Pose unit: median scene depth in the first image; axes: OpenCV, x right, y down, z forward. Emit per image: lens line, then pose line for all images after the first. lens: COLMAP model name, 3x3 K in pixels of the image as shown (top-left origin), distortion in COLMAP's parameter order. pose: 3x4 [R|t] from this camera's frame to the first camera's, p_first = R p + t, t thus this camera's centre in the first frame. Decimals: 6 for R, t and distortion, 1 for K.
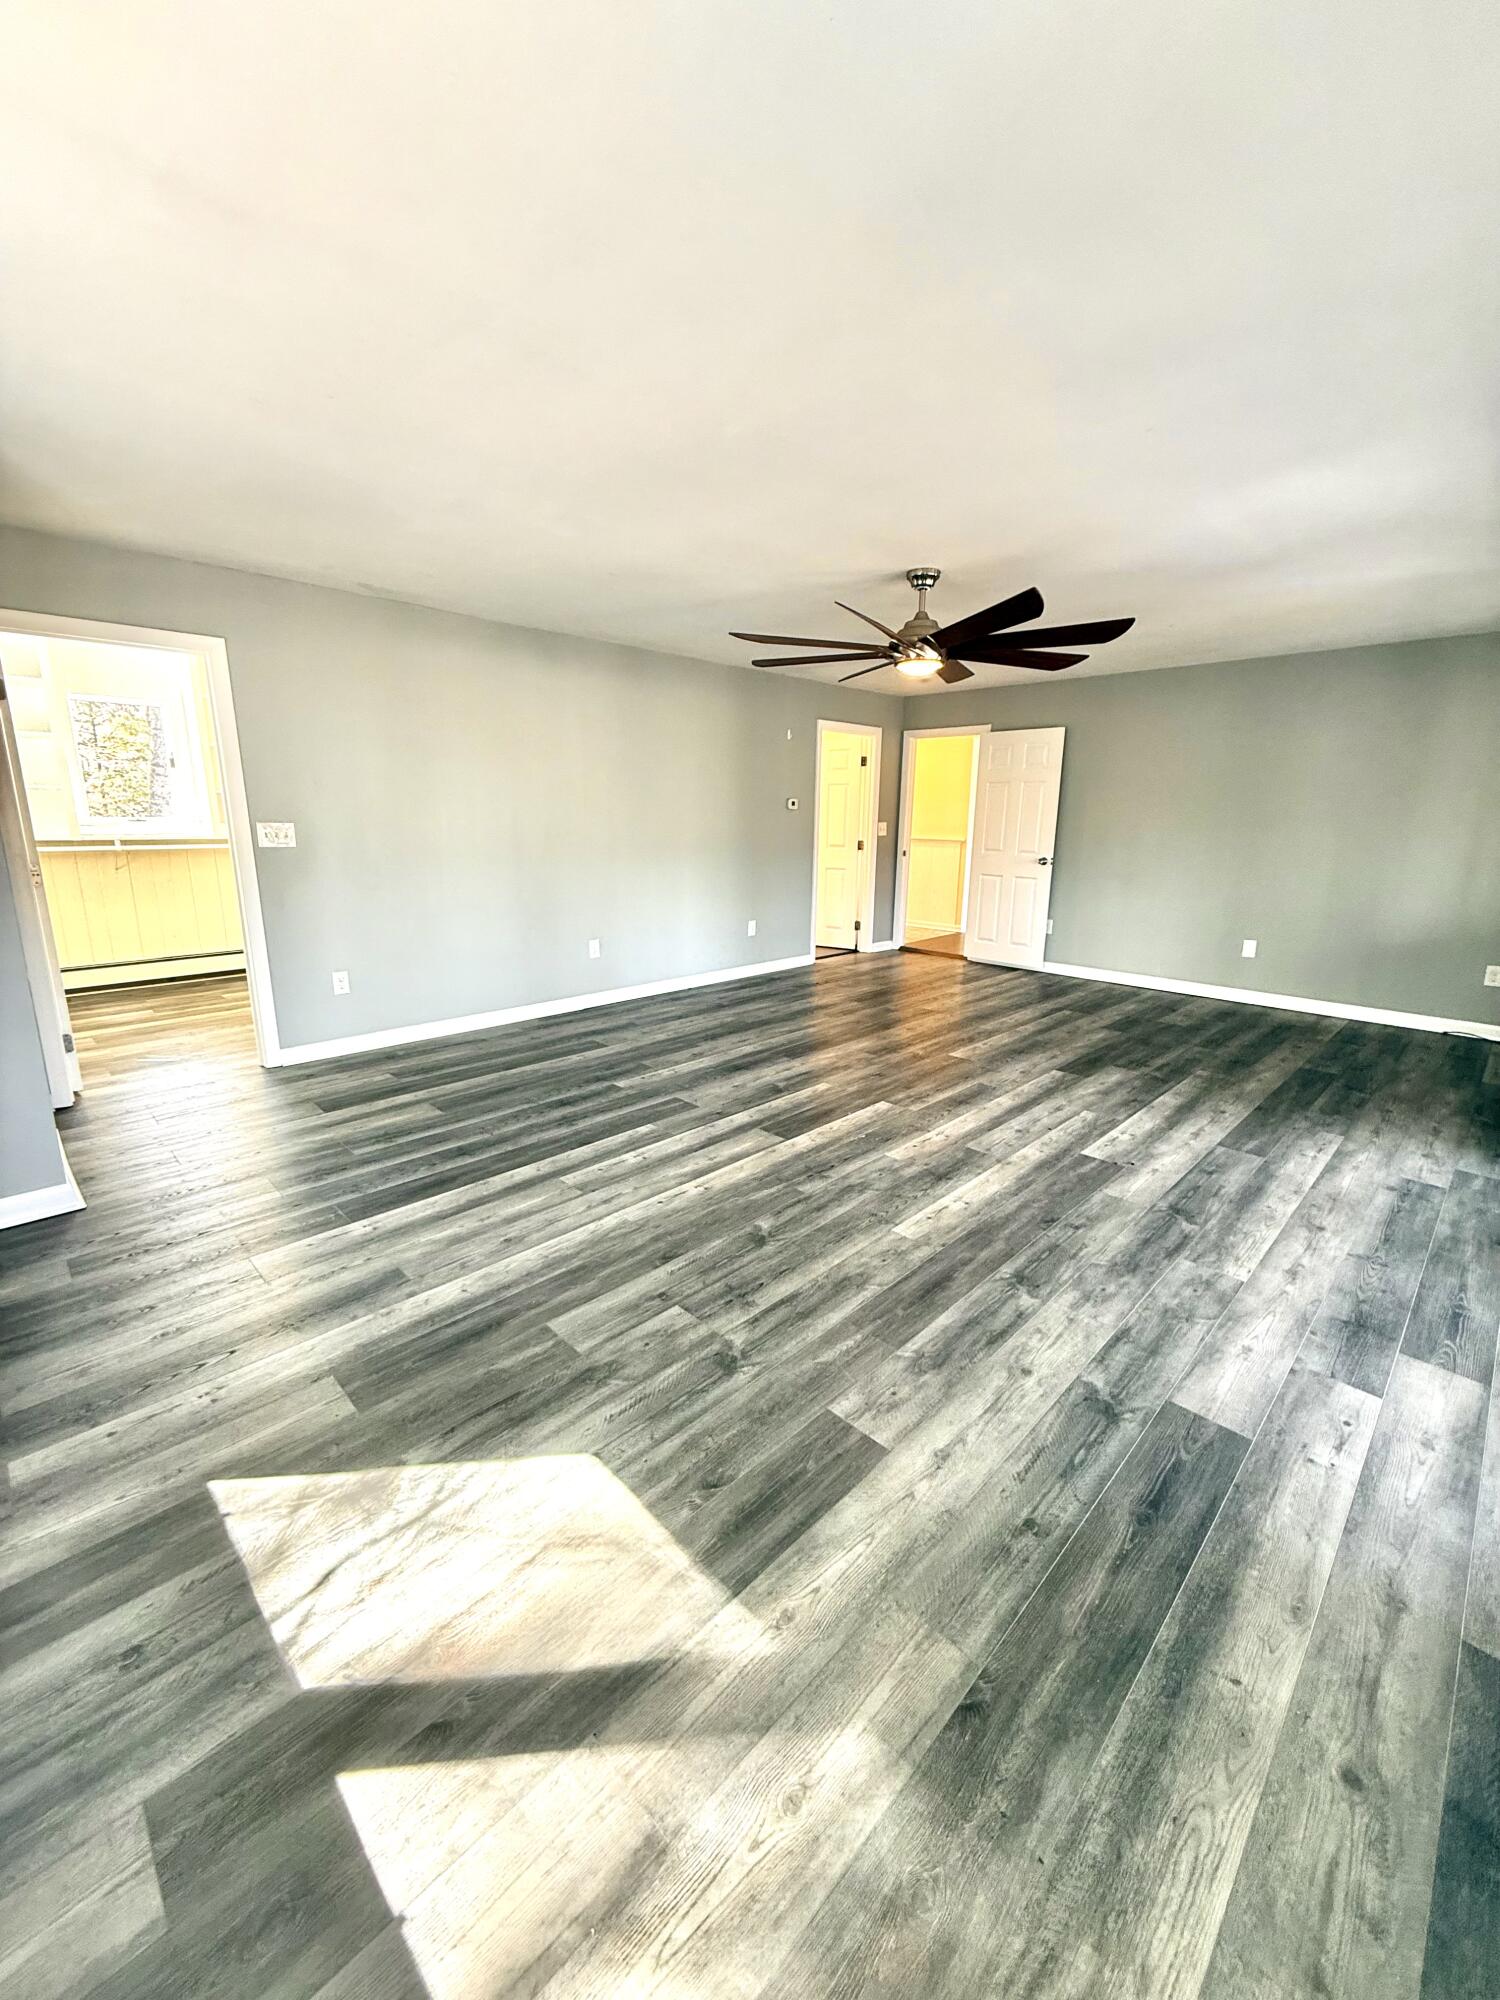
lens RADIAL K [[802.6, 0, 746.4], [0, 802.6, 1006.2], [0, 0, 1]] dist [-0.000220, -0.000588]
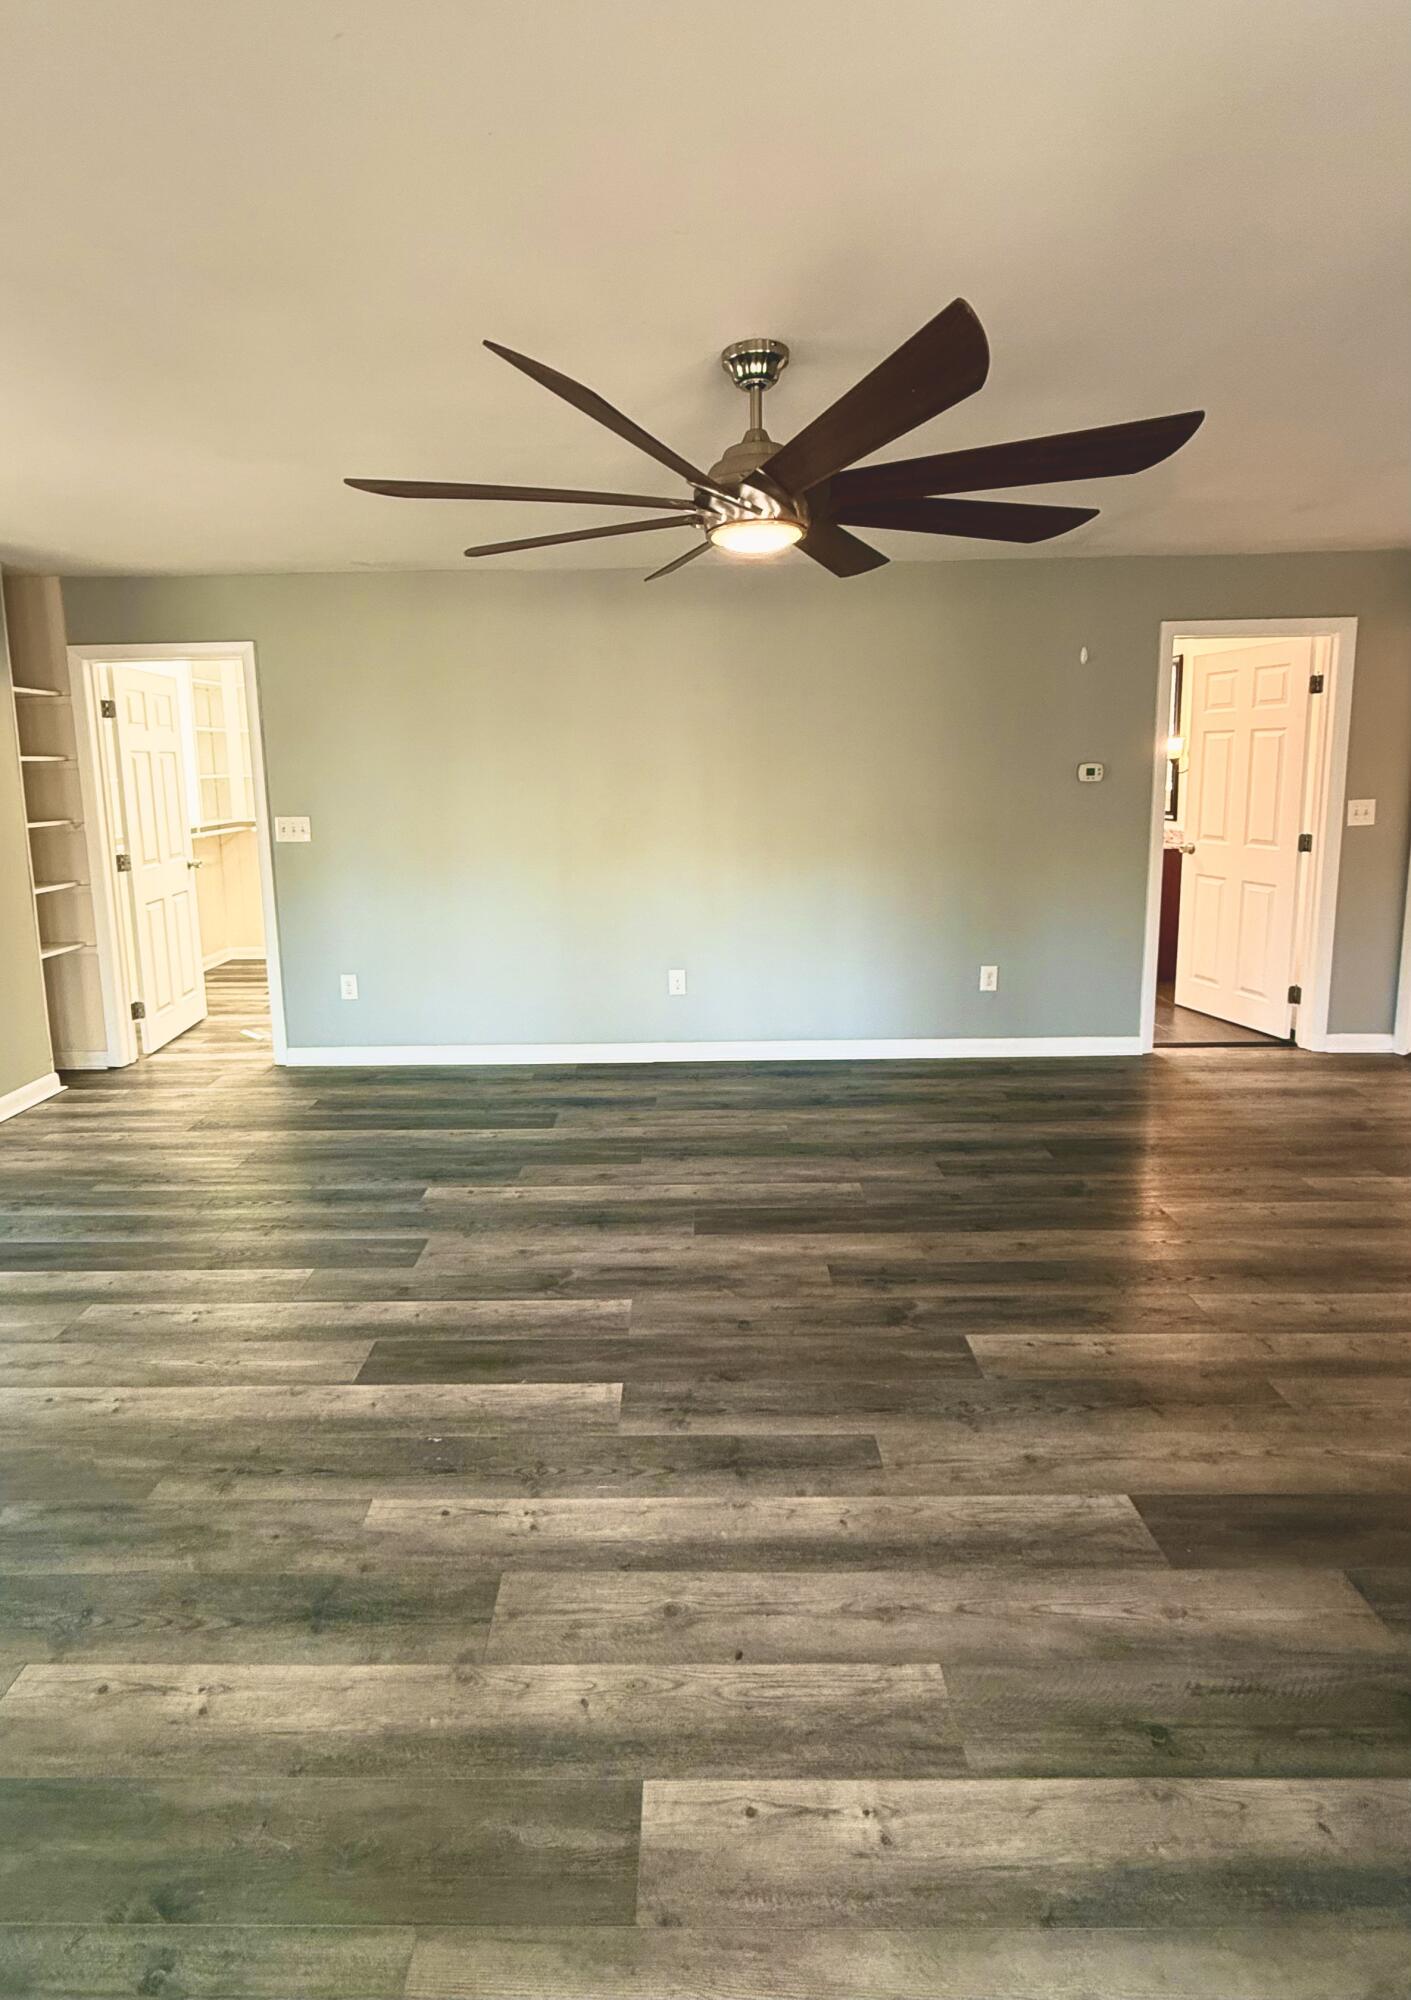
lens RADIAL K [[960.8, 0, 703.6], [0, 960.8, 891.4], [0, 0, 1]] dist [-0.000850, -0.000661]
pose [[0.689237, 0.074098, -0.720737, 0.615288], [-0.144781, 0.988779, -0.036798, -0.172556], [0.709923, 0.129712, 0.692231, 0.573857]]
